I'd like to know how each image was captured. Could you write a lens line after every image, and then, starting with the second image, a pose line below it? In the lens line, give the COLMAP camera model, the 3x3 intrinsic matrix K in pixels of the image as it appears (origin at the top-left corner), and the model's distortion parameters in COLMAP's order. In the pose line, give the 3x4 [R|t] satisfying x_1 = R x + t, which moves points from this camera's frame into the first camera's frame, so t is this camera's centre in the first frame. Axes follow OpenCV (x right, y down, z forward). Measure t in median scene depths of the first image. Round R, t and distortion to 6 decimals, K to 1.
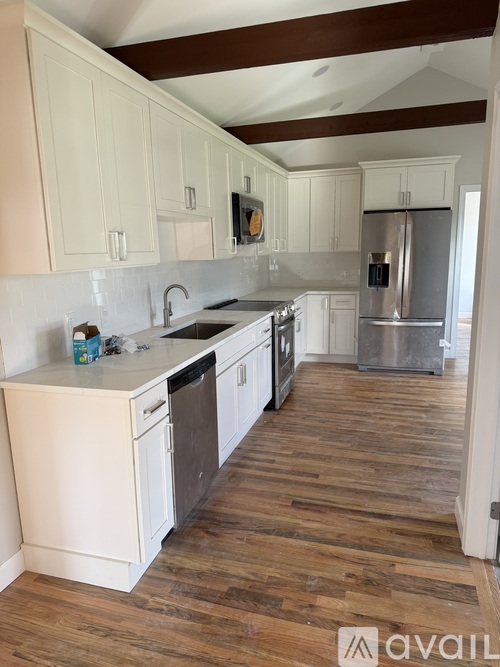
lens RADIAL K [[473.6, 0, 250.0], [0, 473.6, 333.5], [0, 0, 1]] dist [-0.000452, 0.001562]
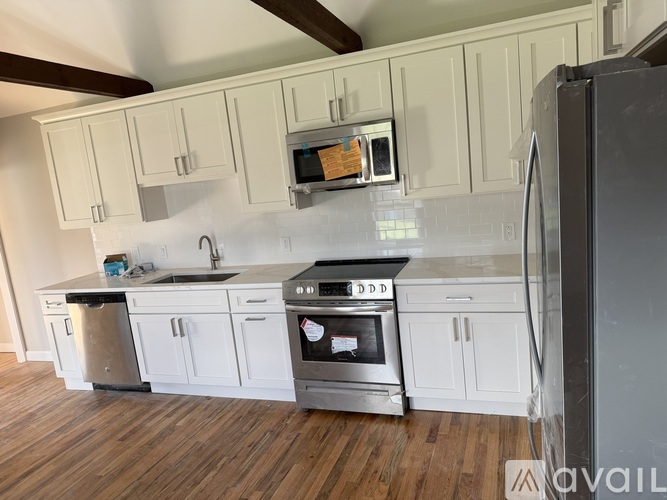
lens RADIAL K [[473.6, 0, 333.5], [0, 473.6, 250.0], [0, 0, 1]] dist [-0.000452, 0.001562]
pose [[-0.045463, 0.186065, -0.981485, 0.871771], [-0.074045, 0.979171, 0.189056, -0.281085], [0.996218, 0.081269, -0.030739, 1.189691]]
